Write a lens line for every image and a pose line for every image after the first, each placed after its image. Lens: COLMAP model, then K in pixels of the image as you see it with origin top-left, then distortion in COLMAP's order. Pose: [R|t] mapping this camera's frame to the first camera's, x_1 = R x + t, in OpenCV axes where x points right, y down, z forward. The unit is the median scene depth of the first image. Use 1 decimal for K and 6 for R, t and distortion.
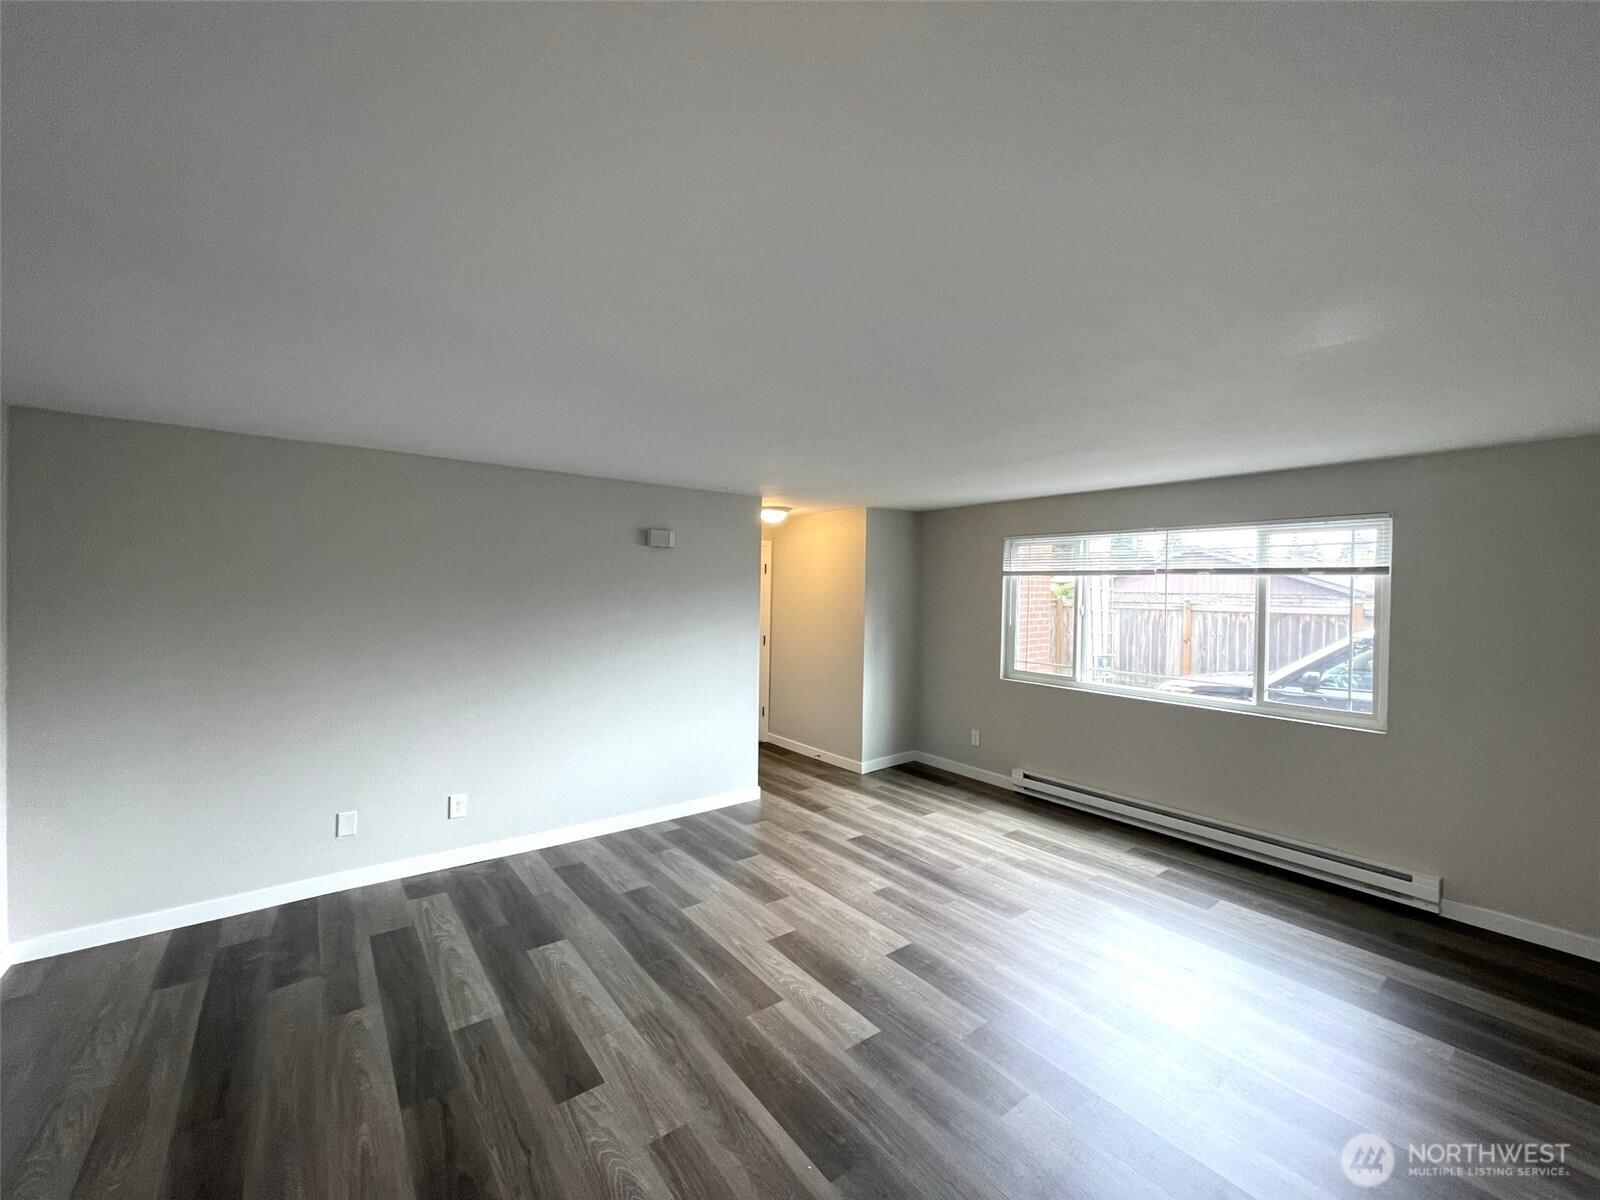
lens RADIAL K [[649.5, 0, 800.0], [0, 649.5, 600.0], [0, 0, 1]] dist [0.000568, -0.000019]
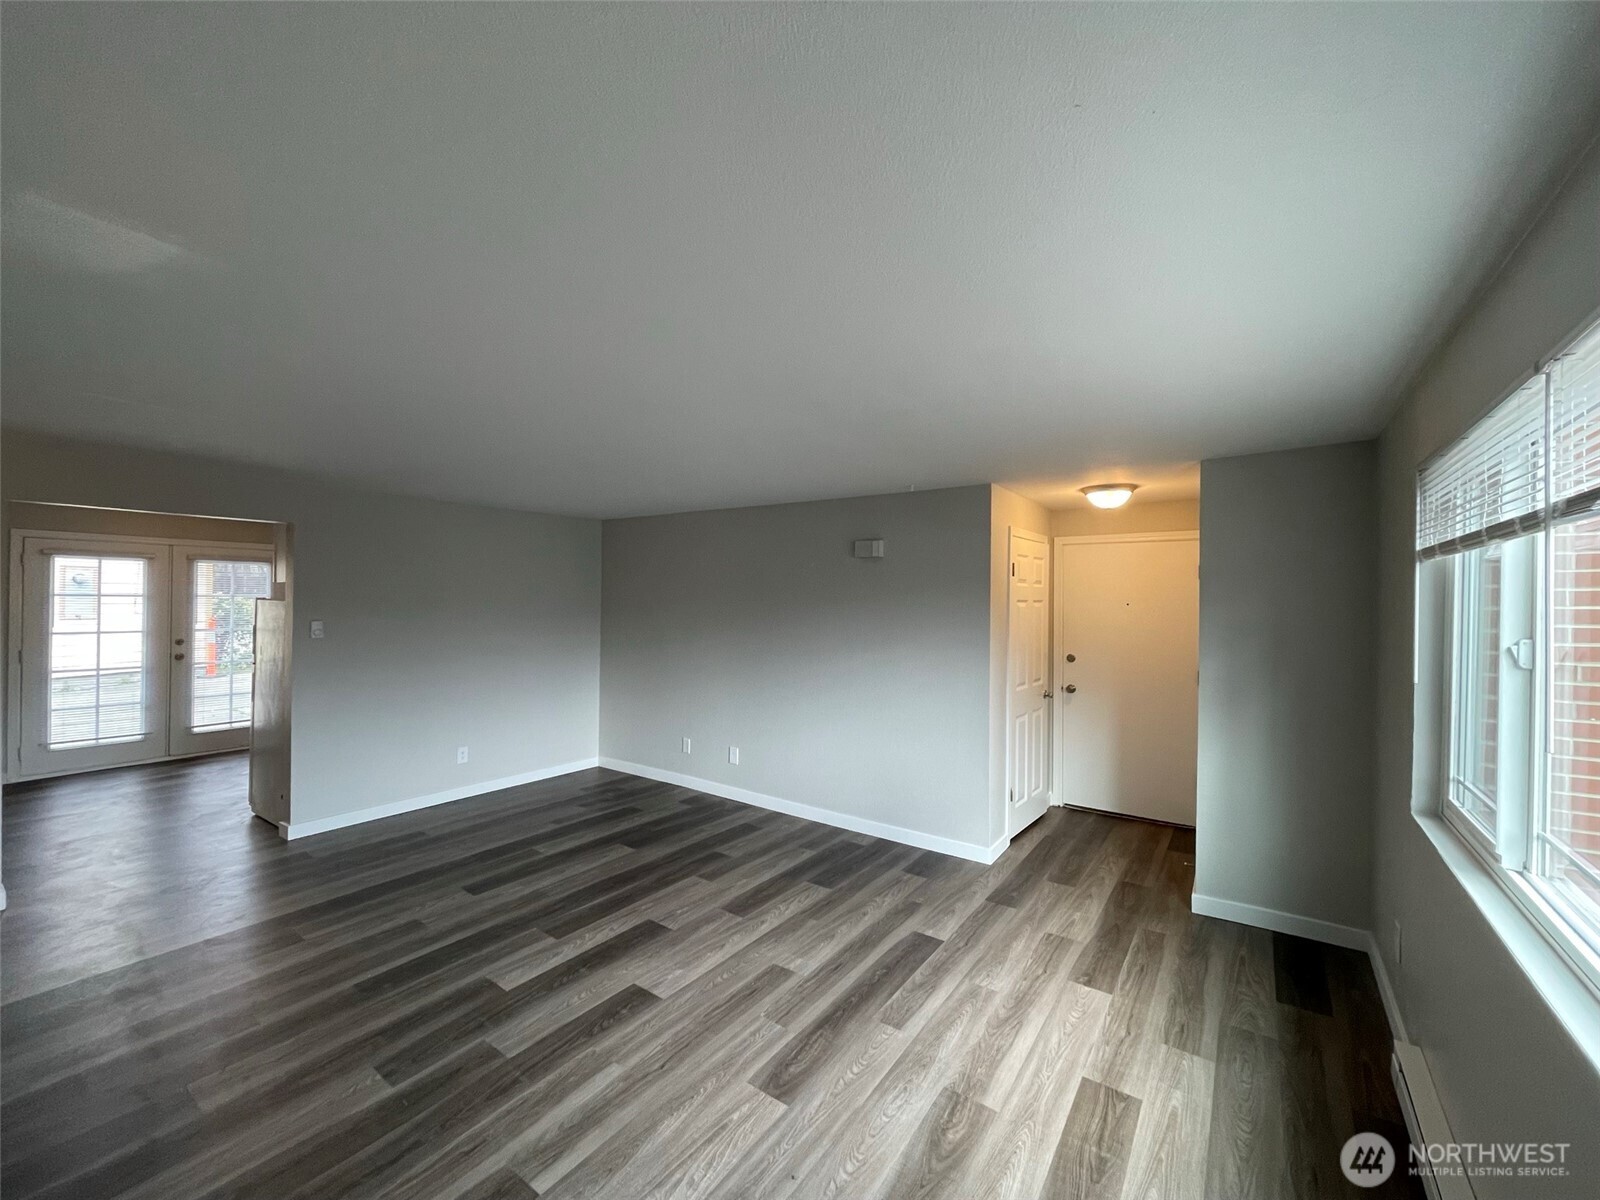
lens RADIAL K [[644.3, 0, 800.0], [0, 644.3, 600.0], [0, 0, 1]] dist [-0.001277, -0.000105]
pose [[0.295994, -0.009322, -0.955144, 0.774166], [-0.026113, 0.999500, -0.017847, 0.004100], [0.954833, 0.030225, 0.295603, 0.665437]]
